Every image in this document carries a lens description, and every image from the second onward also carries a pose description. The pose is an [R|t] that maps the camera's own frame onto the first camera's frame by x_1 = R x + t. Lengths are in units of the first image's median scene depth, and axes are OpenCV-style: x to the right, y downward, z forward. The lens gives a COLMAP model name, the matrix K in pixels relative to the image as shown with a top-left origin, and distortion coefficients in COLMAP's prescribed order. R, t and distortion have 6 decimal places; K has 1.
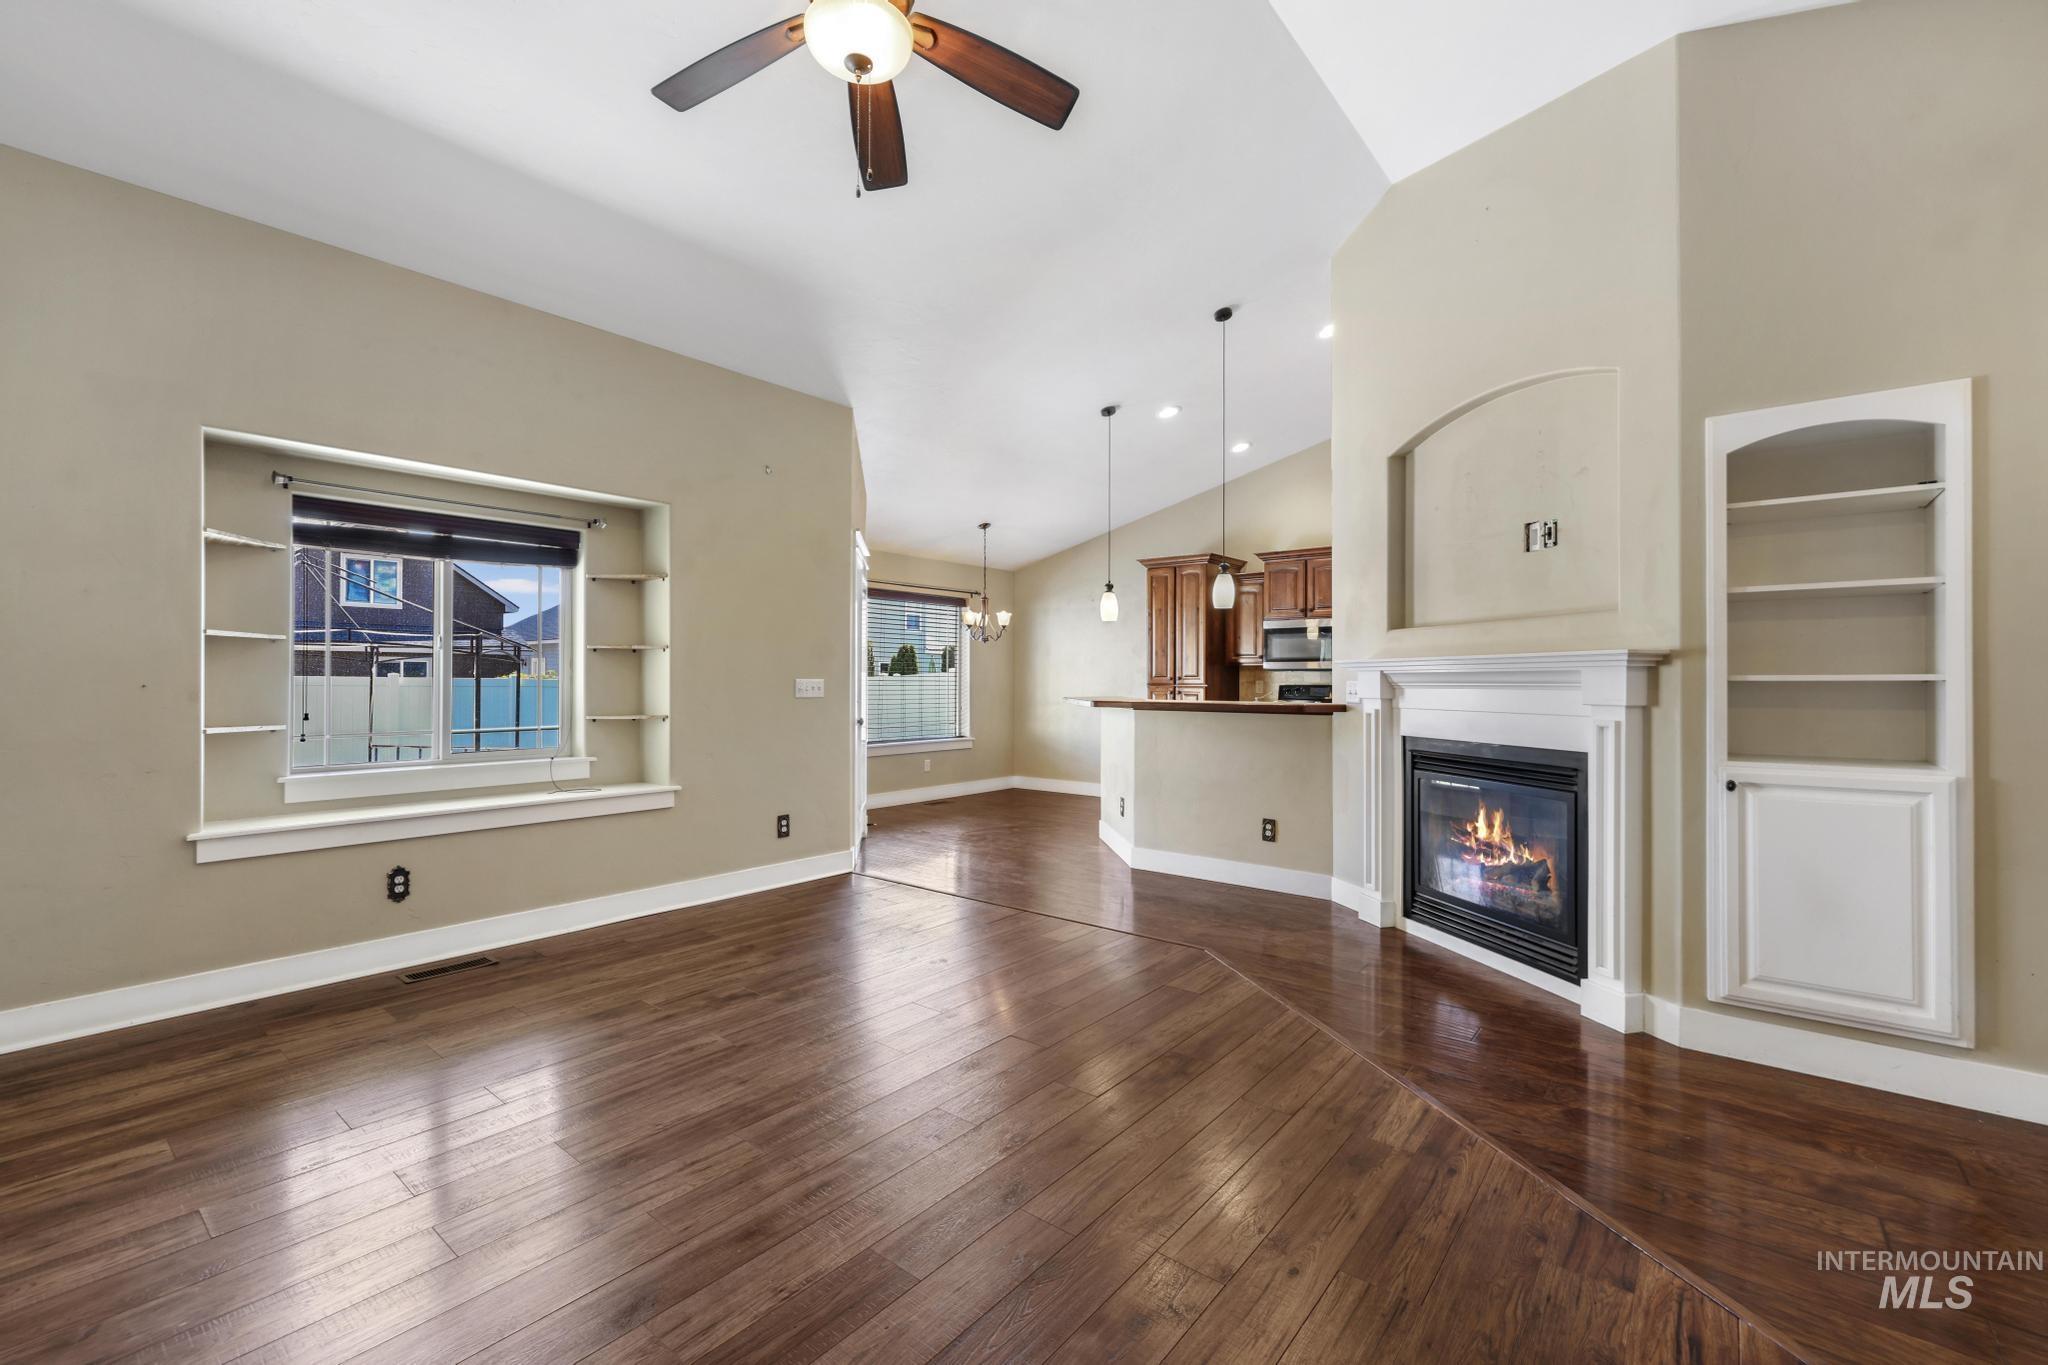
lens RADIAL K [[871.7, 0, 1024.0], [0, 871.7, 682.5], [0, 0, 1]] dist [0.000753, -0.000029]
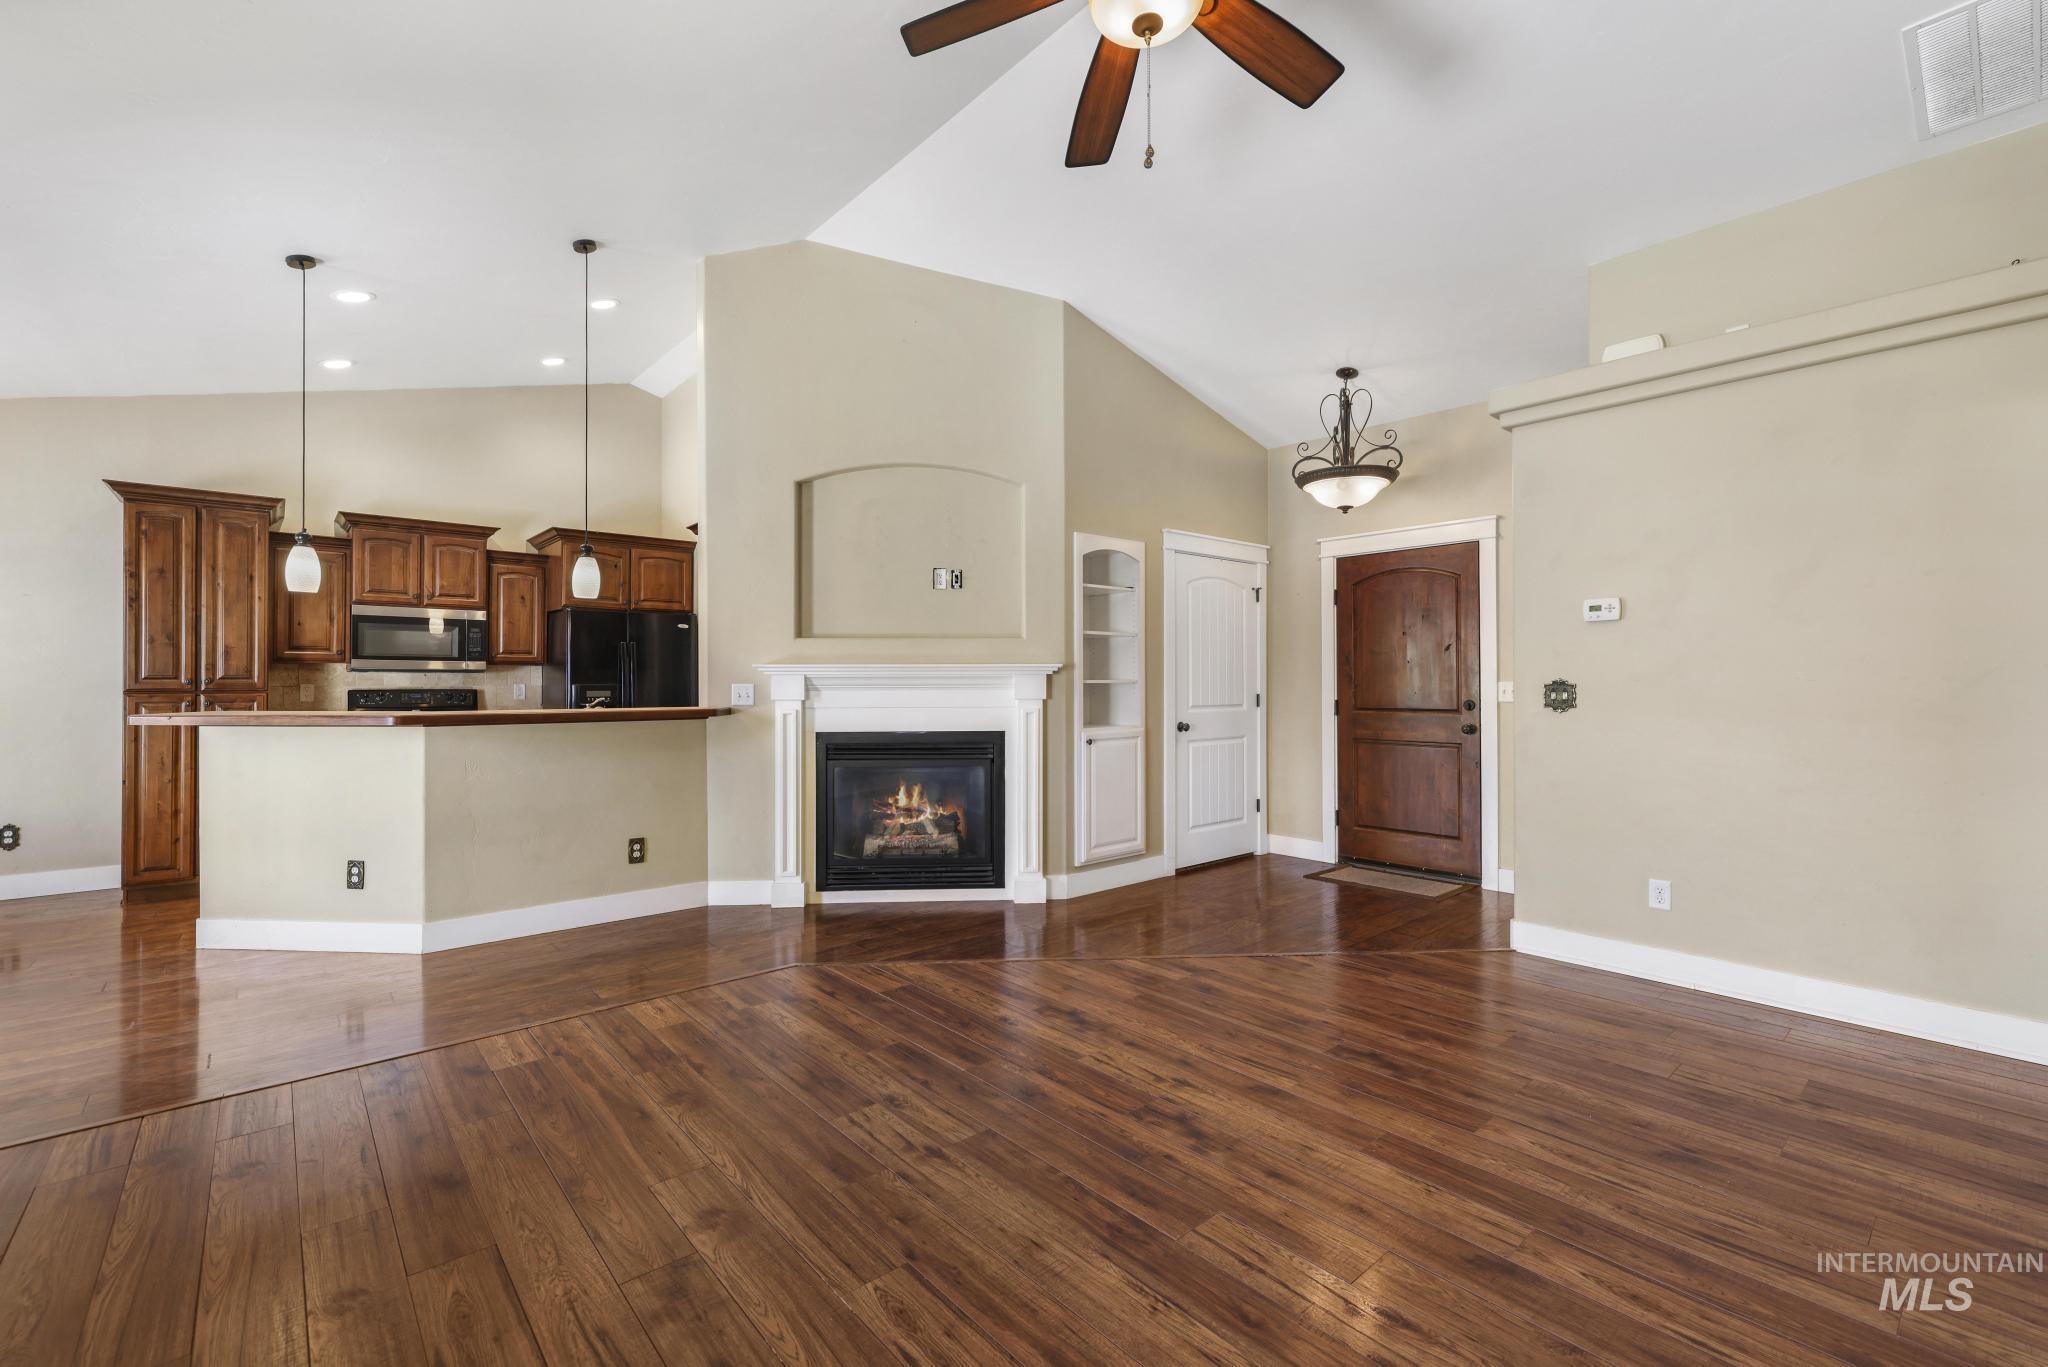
lens RADIAL K [[861.0, 0, 1024.0], [0, 861.0, 683.5], [0, 0, 1]] dist [-0.002601, -0.000503]
pose [[0.172430, -0.001330, 0.985021, -0.646711], [0.003964, 0.999992, 0.000657, -0.002051], [-0.985014, 0.003791, 0.172434, 0.562410]]
